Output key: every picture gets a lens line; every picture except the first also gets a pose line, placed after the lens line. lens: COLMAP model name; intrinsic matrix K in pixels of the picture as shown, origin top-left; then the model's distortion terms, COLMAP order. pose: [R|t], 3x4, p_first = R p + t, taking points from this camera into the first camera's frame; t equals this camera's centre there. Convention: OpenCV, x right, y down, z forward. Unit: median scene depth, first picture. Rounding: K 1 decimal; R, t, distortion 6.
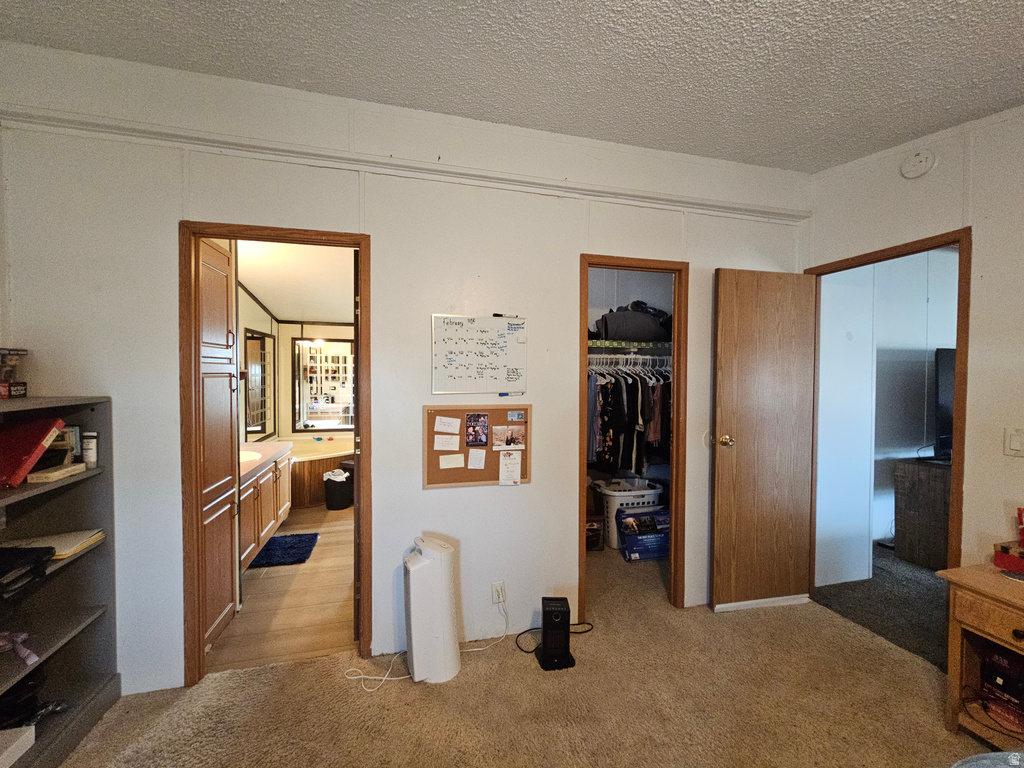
lens RADIAL K [[418.2, 0, 507.5], [0, 418.2, 383.2], [0, 0, 1]] dist [-0.003709, 0.000501]
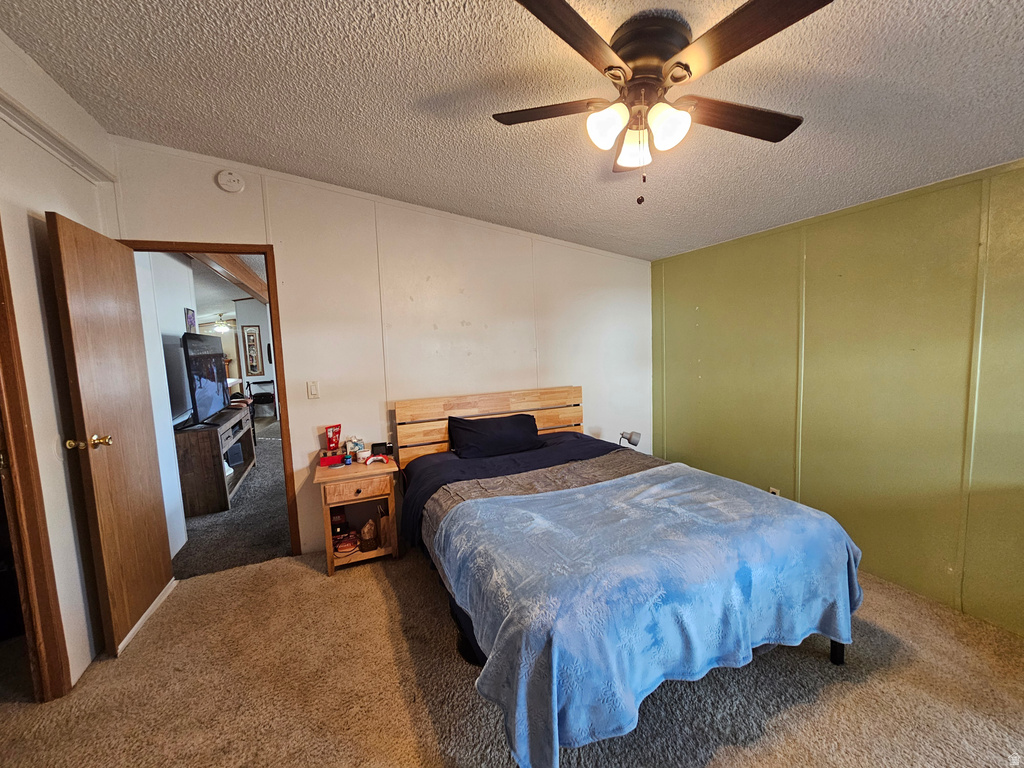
lens RADIAL K [[418.2, 0, 505.2], [0, 418.2, 380.9], [0, 0, 1]] dist [-0.003709, 0.000501]
pose [[-0.133945, -0.086873, 0.987174, -0.366375], [0.067432, 0.993042, 0.096539, 0.001141], [-0.988692, 0.079498, -0.127155, 0.355109]]
